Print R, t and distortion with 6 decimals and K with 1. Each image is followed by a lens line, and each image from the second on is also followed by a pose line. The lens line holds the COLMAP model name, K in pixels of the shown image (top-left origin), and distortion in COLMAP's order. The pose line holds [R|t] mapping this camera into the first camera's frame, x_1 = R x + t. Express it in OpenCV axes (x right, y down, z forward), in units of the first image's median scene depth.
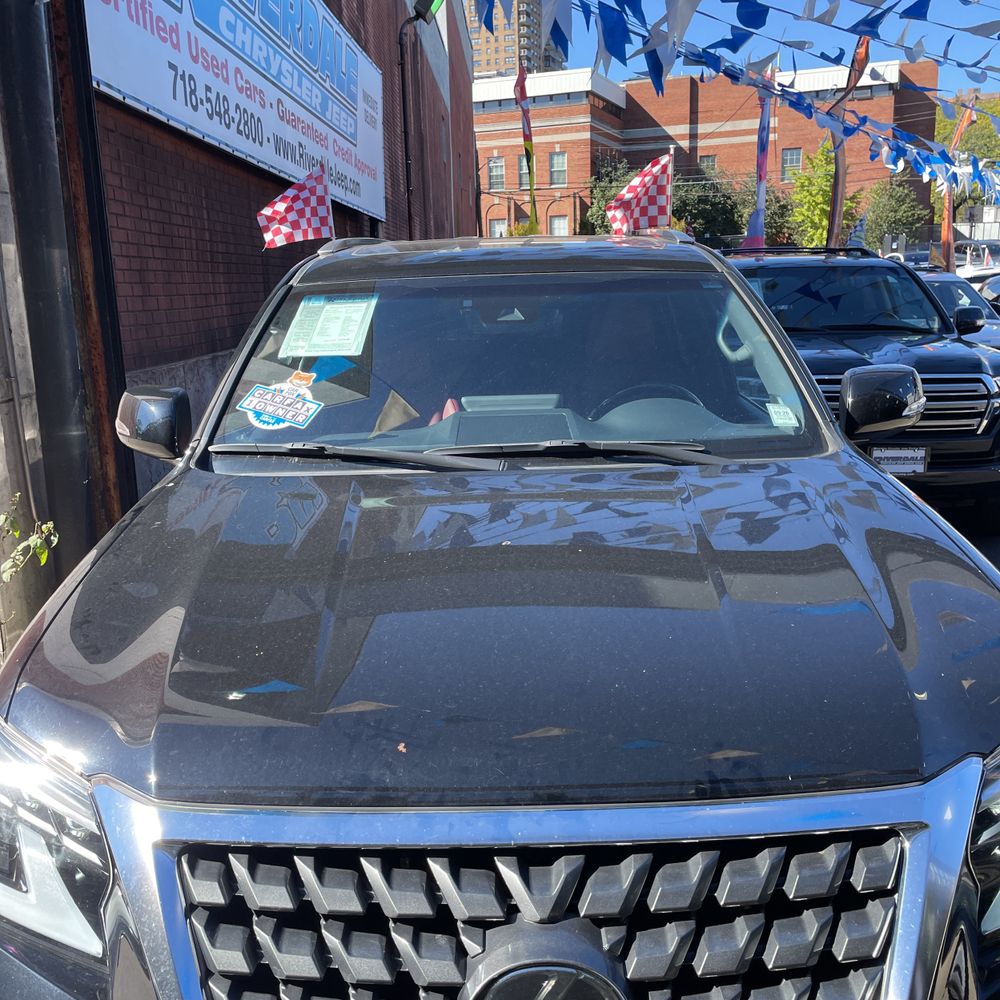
lens RADIAL K [[996.5, 0, 494.7], [0, 996.5, 506.7], [0, 0, 1]] dist [0.102378, -0.150708]
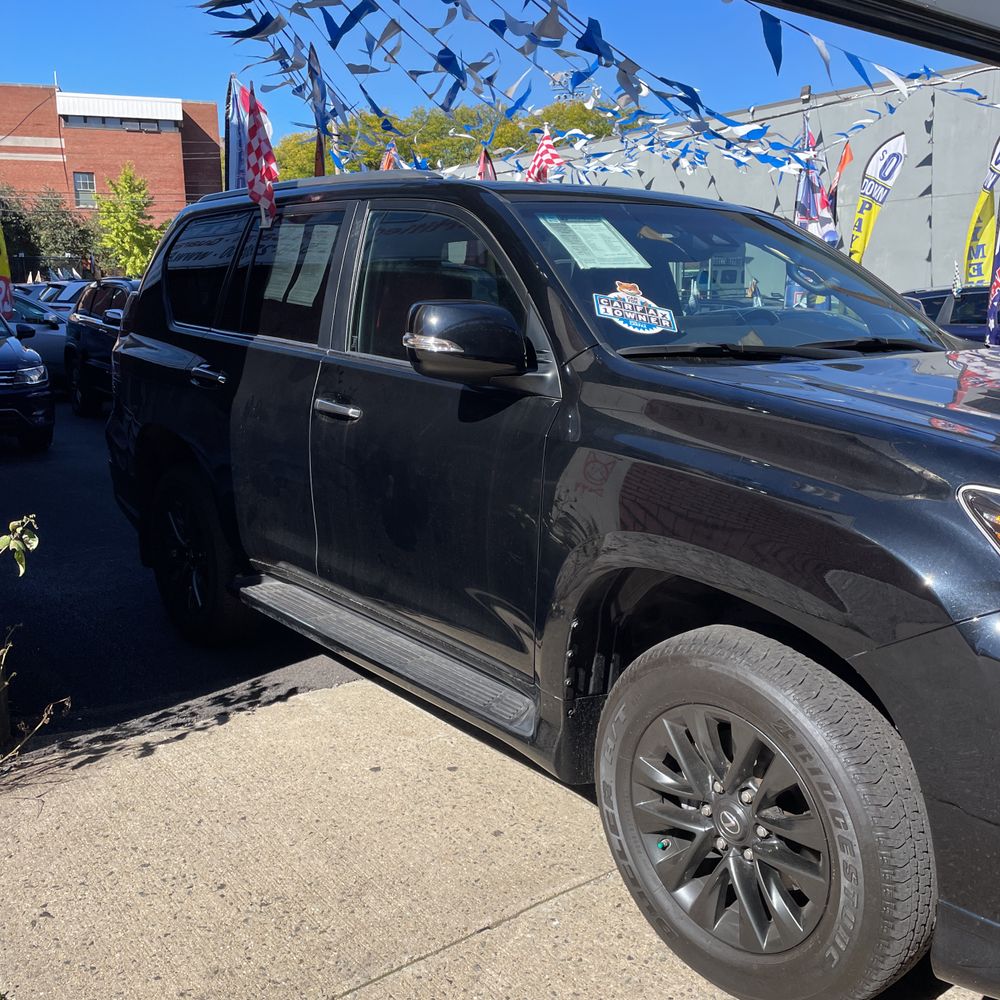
lens RADIAL K [[994.8, 0, 499.8], [0, 994.8, 516.6], [0, 0, 1]] dist [0.097872, -0.125778]
pose [[0.781877, -0.107847, 0.614034, -0.344336], [0.120806, 0.992465, 0.020486, 0.023089], [-0.611616, 0.058161, 0.789014, 0.112362]]
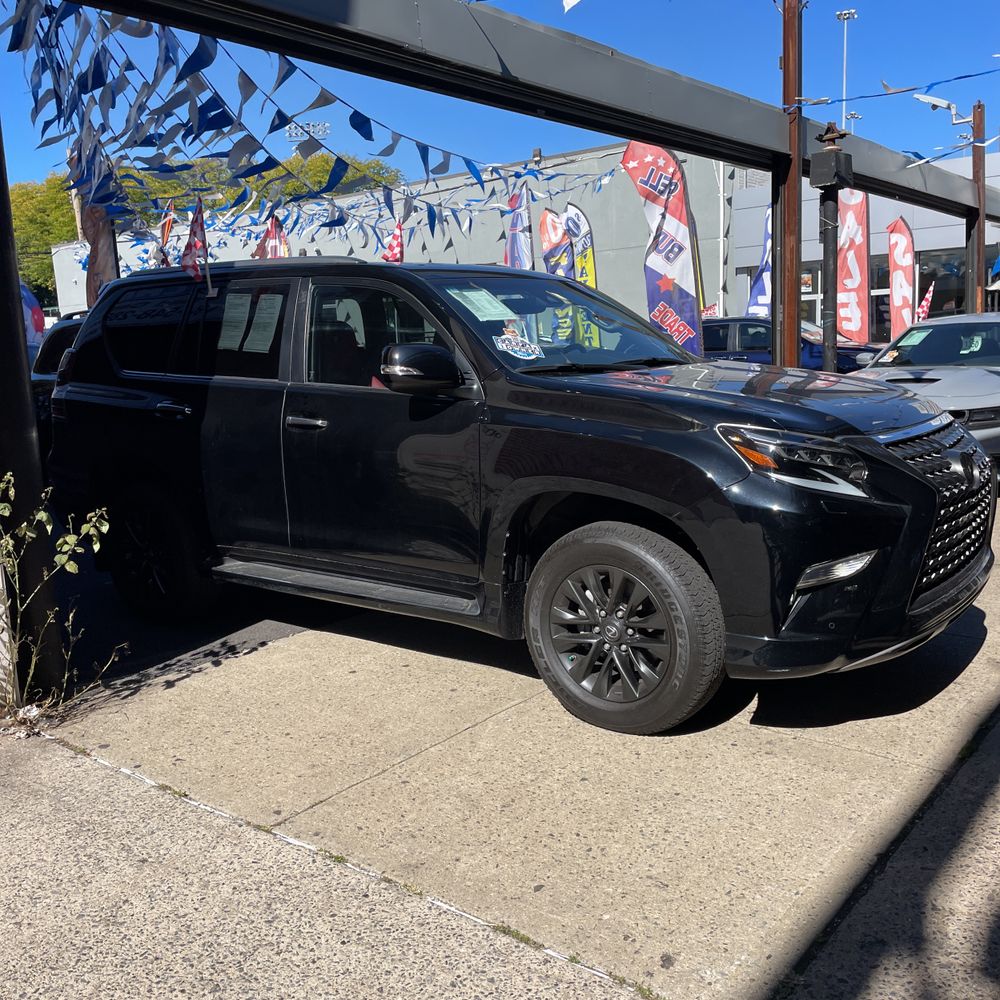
lens RADIAL K [[989.0, 0, 500.0], [0, 989.0, 500.0], [0, 0, 1]] dist [0.117025, -0.183949]
pose [[0.608846, -0.126508, 0.783136, -0.549138], [0.199791, 0.979834, 0.002957, 0.047274], [-0.767718, 0.154663, 0.621843, 0.024092]]
